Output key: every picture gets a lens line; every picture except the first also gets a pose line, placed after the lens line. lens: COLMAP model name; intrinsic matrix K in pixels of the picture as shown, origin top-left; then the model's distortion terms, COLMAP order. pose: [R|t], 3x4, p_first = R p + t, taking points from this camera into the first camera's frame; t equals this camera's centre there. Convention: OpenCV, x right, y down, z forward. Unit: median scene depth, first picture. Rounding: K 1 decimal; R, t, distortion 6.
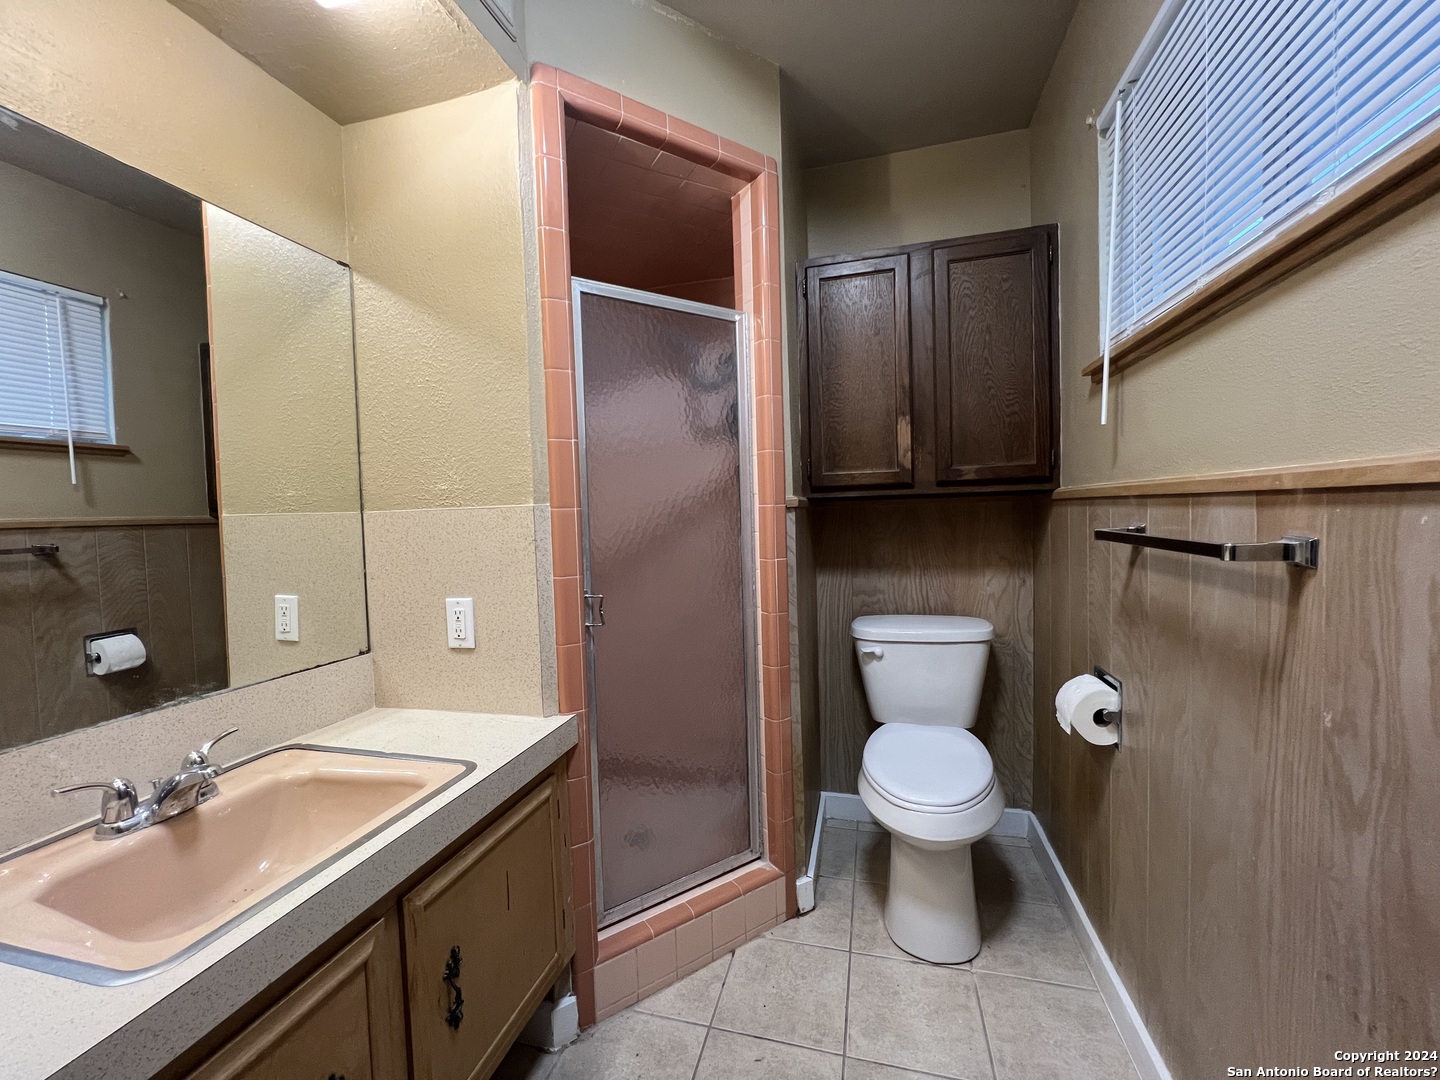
lens RADIAL K [[576.0, 0, 717.8], [0, 576.0, 538.8], [0, 0, 1]] dist [-0.001718, 0.000087]
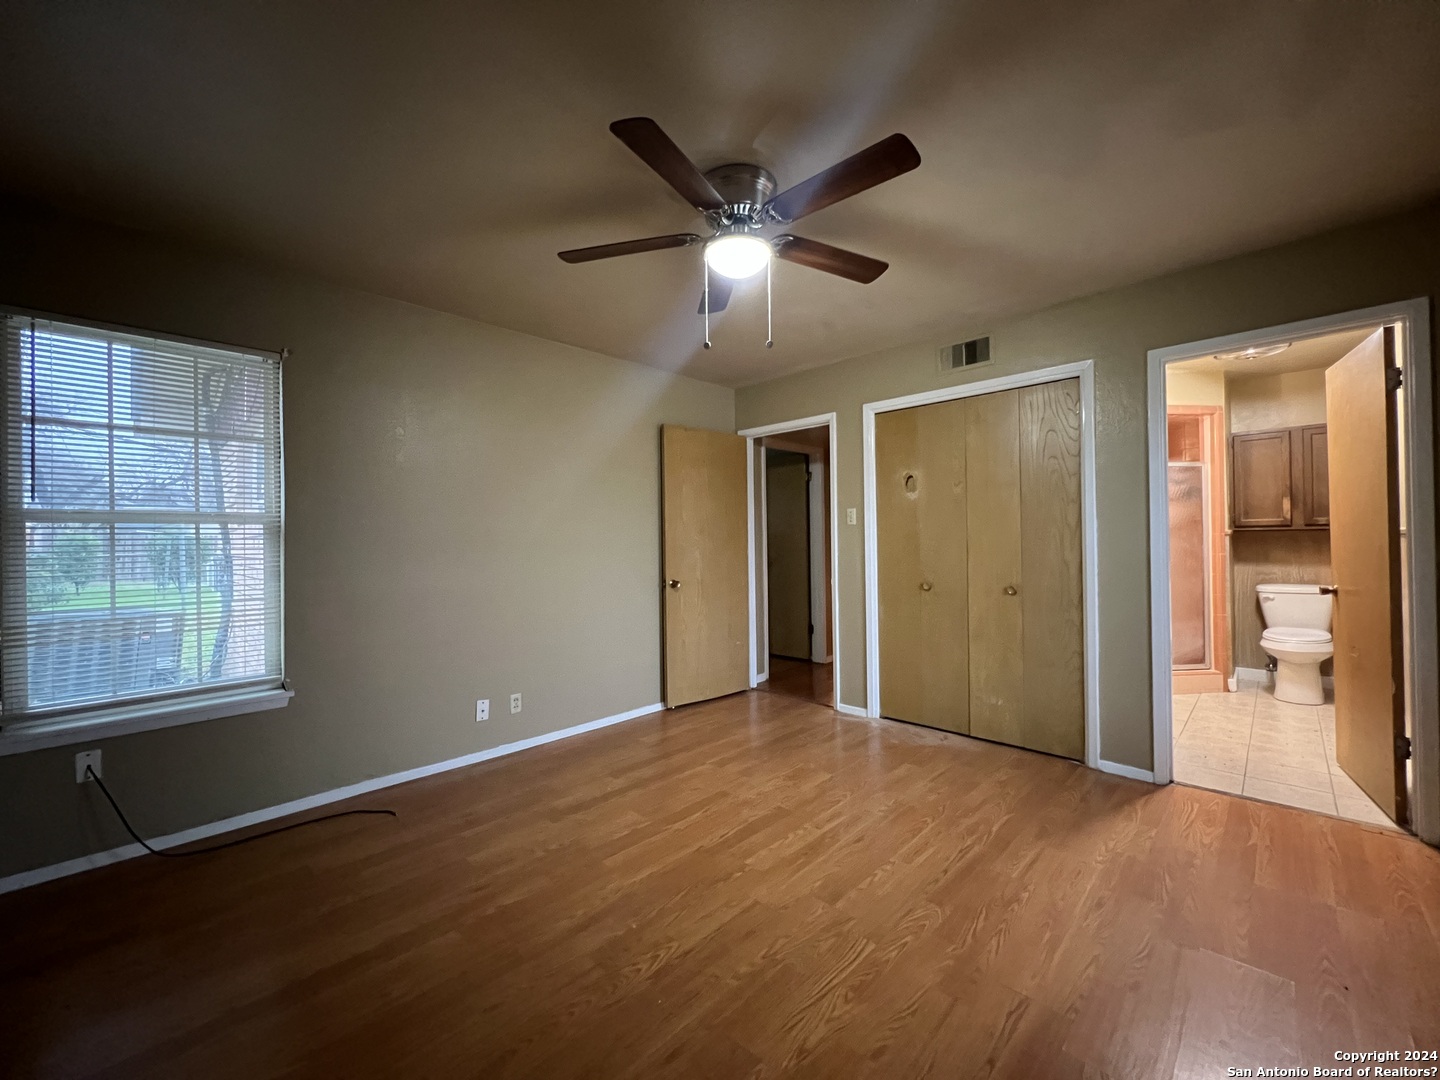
lens RADIAL K [[576.0, 0, 717.8], [0, 576.0, 538.8], [0, 0, 1]] dist [-0.001718, 0.000087]
pose [[0.875010, 0.016317, -0.483830, -0.592177], [-0.032336, 0.999170, -0.024783, 0.098117], [0.483024, 0.037330, 0.874811, -2.250392]]
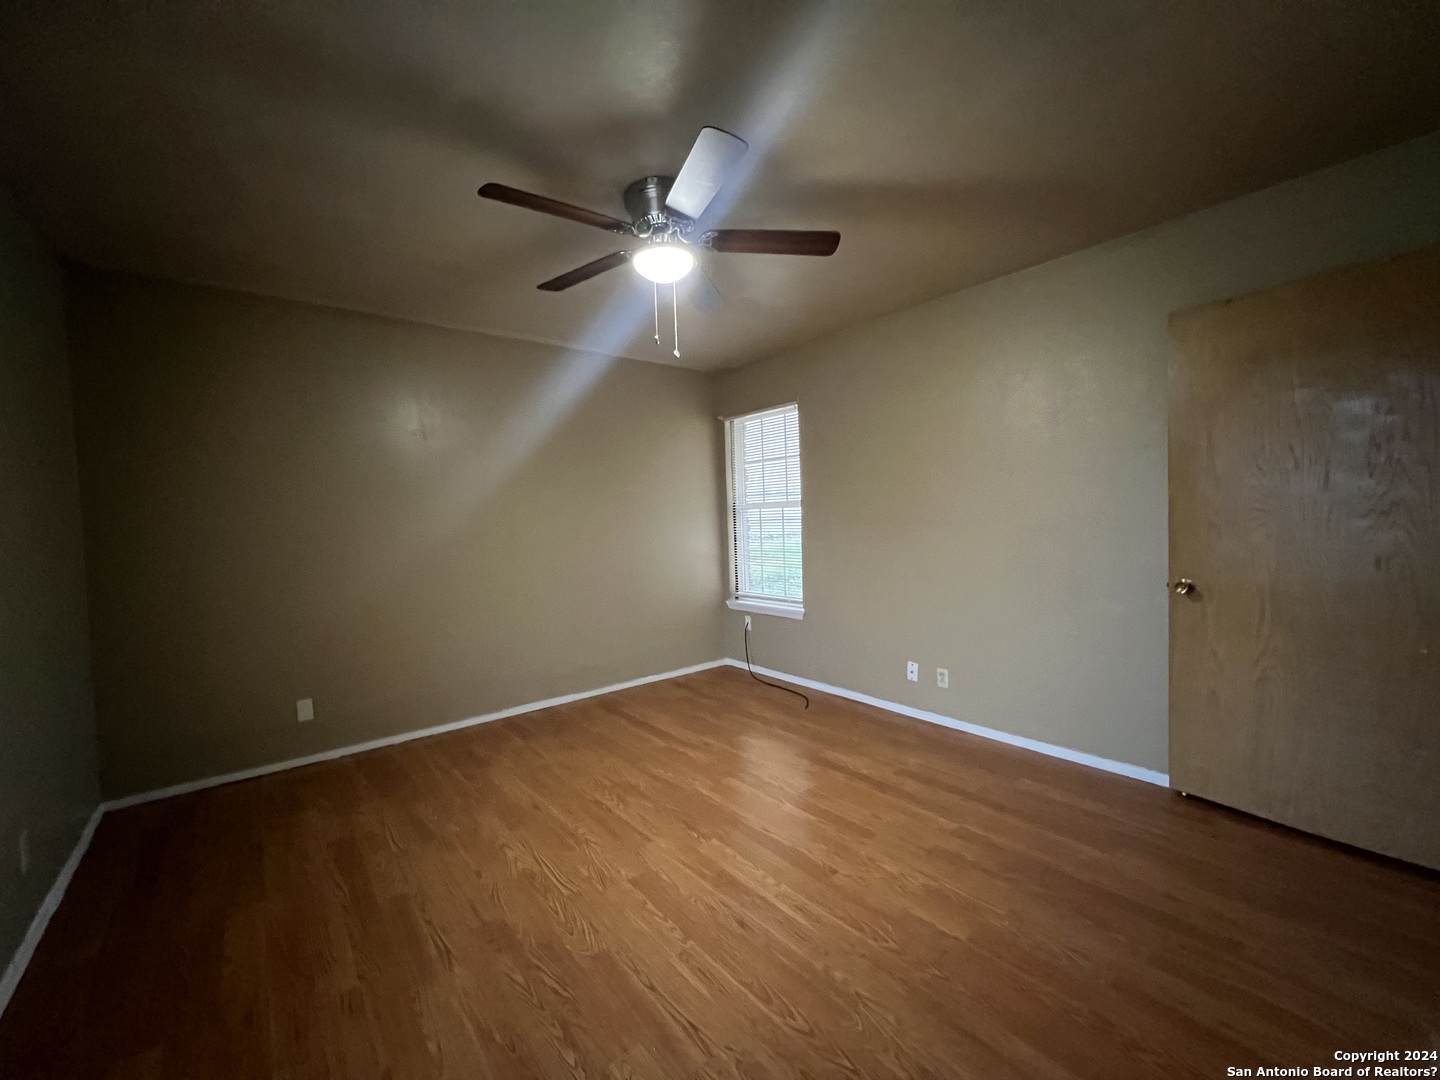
lens RADIAL K [[576.0, 0, 717.8], [0, 576.0, 538.8], [0, 0, 1]] dist [-0.001718, 0.000087]
pose [[-0.573993, 0.077556, -0.815179, 1.001238], [0.014805, 0.996325, 0.084366, -0.303618], [0.818726, 0.036356, -0.573032, 4.273013]]
